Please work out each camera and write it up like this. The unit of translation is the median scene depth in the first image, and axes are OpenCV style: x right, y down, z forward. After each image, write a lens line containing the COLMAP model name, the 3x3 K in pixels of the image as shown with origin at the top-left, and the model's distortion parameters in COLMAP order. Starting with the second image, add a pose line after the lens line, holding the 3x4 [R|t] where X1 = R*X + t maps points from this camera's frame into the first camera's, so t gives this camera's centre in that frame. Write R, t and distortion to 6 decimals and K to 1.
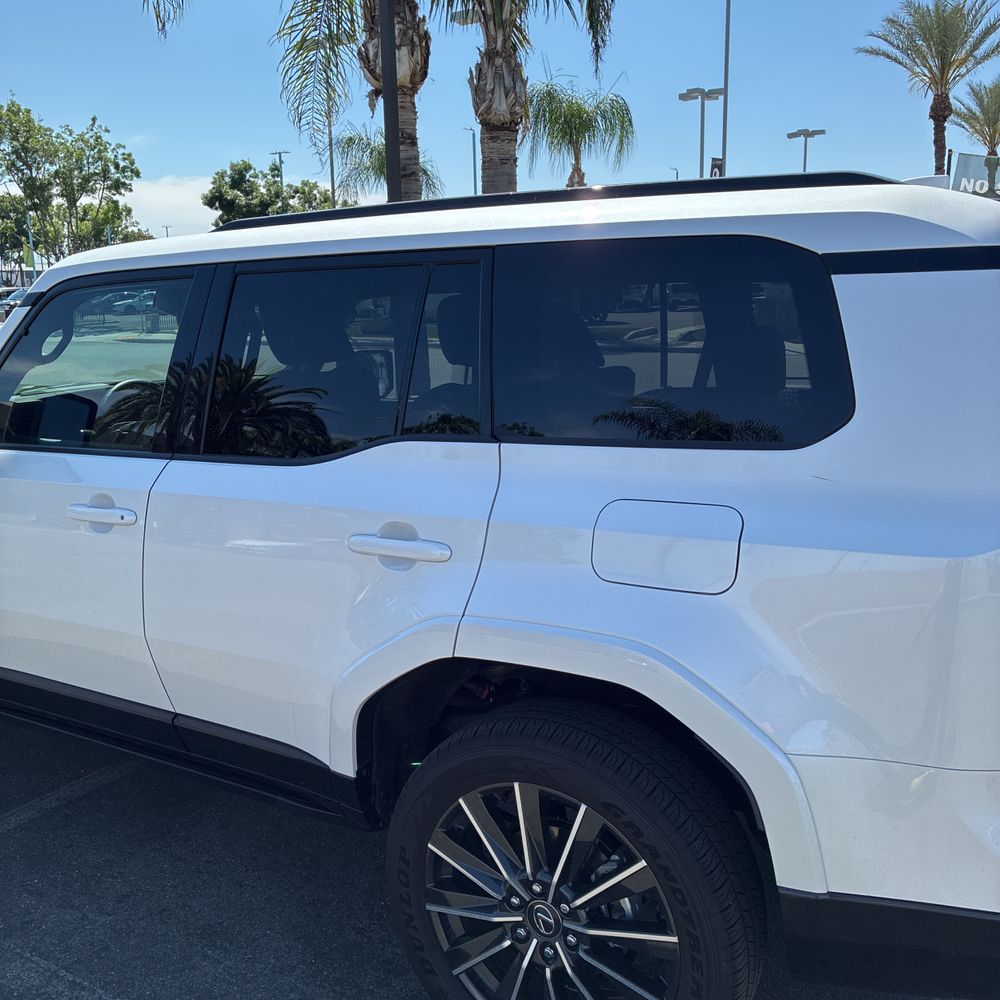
lens RADIAL K [[1021.0, 0, 492.2], [0, 1021.0, 483.1], [0, 0, 1]] dist [0.019933, 0.000000]
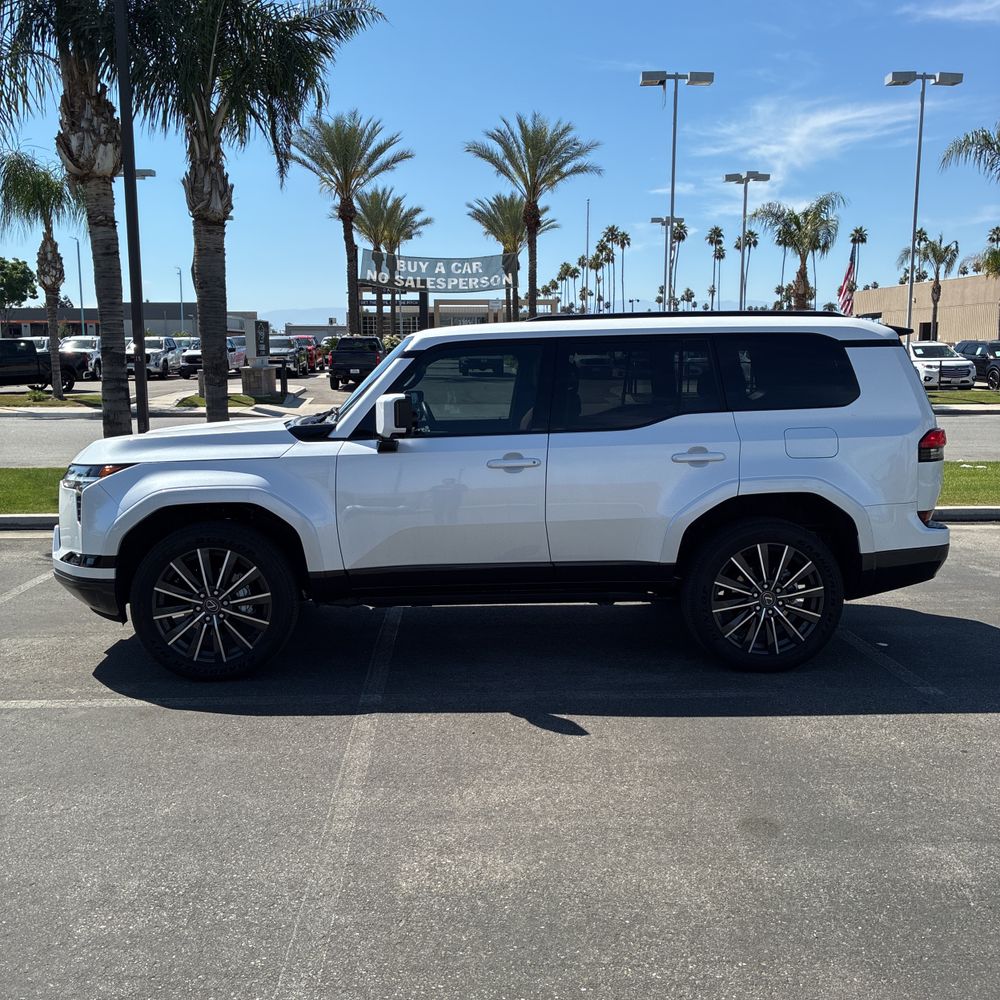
lens RADIAL K [[1021.0, 0, 488.6], [0, 1021.0, 484.8], [0, 0, 1]] dist [0.019933, 0.000000]
pose [[0.831149, -0.056706, 0.553151, -0.416633], [0.093868, 0.994818, -0.039059, 0.039831], [-0.548070, 0.084387, 0.832165, -0.162648]]
